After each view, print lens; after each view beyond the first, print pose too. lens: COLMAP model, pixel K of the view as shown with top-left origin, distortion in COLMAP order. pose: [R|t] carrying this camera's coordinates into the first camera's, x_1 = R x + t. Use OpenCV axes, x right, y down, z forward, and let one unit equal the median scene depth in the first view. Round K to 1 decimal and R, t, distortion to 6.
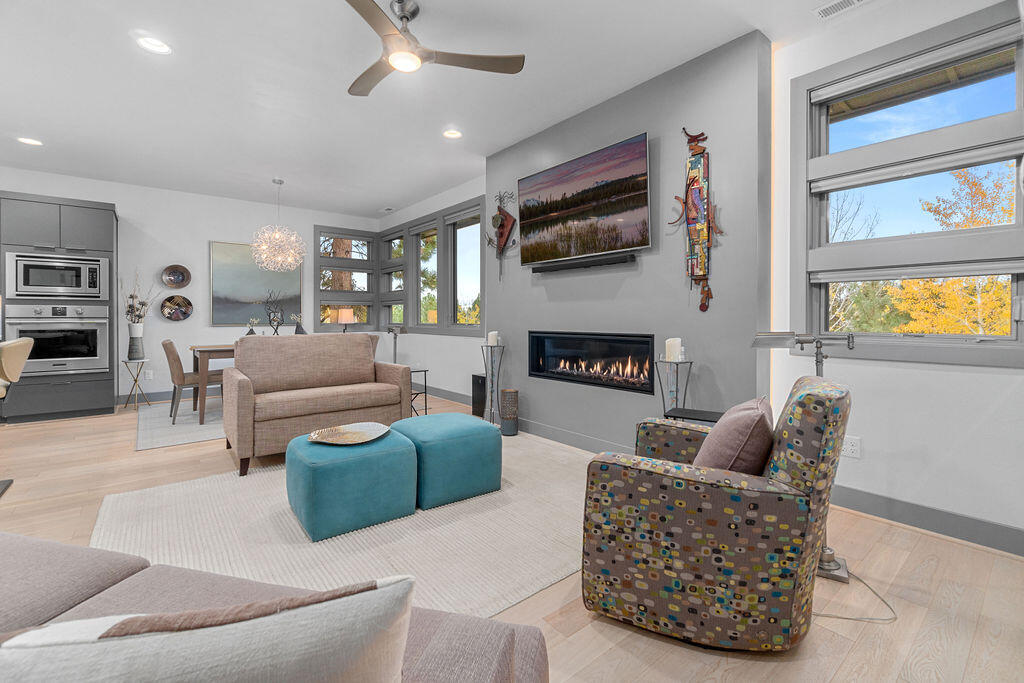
lens RADIAL K [[444.3, 0, 509.7], [0, 444.3, 318.3], [0, 0, 1]] dist [-0.002346, 0.001121]
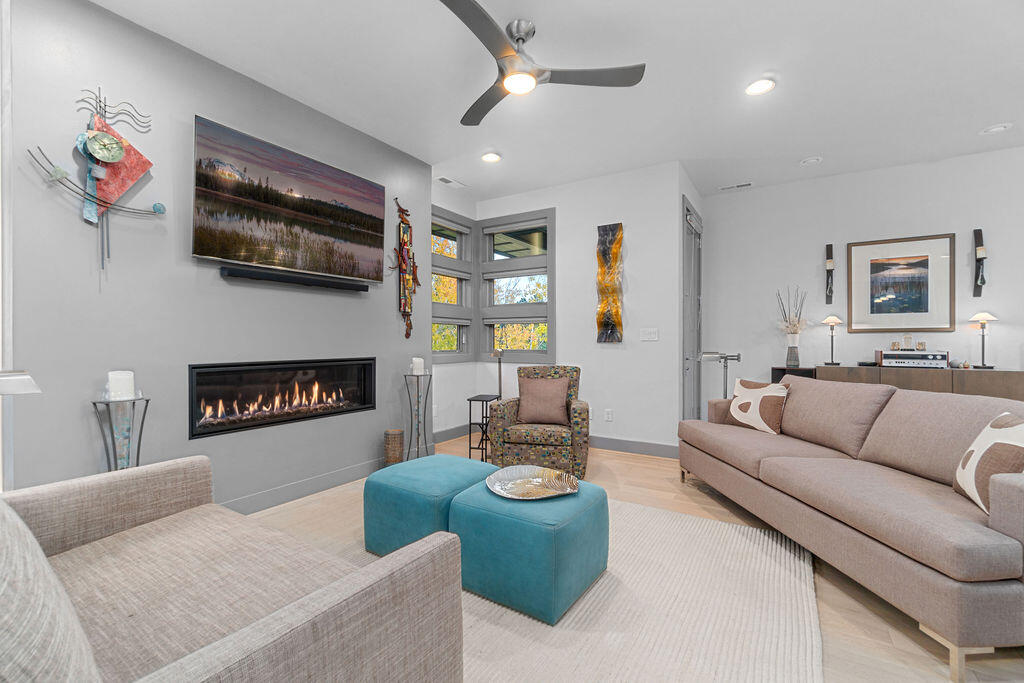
lens RADIAL K [[444.3, 0, 518.3], [0, 444.3, 351.0], [0, 0, 1]] dist [-0.002346, 0.001121]
pose [[-0.316747, -0.010559, 0.948451, -0.687358], [0.013711, 0.999783, 0.015710, 0.004971], [-0.948411, 0.017980, -0.316533, 0.767471]]
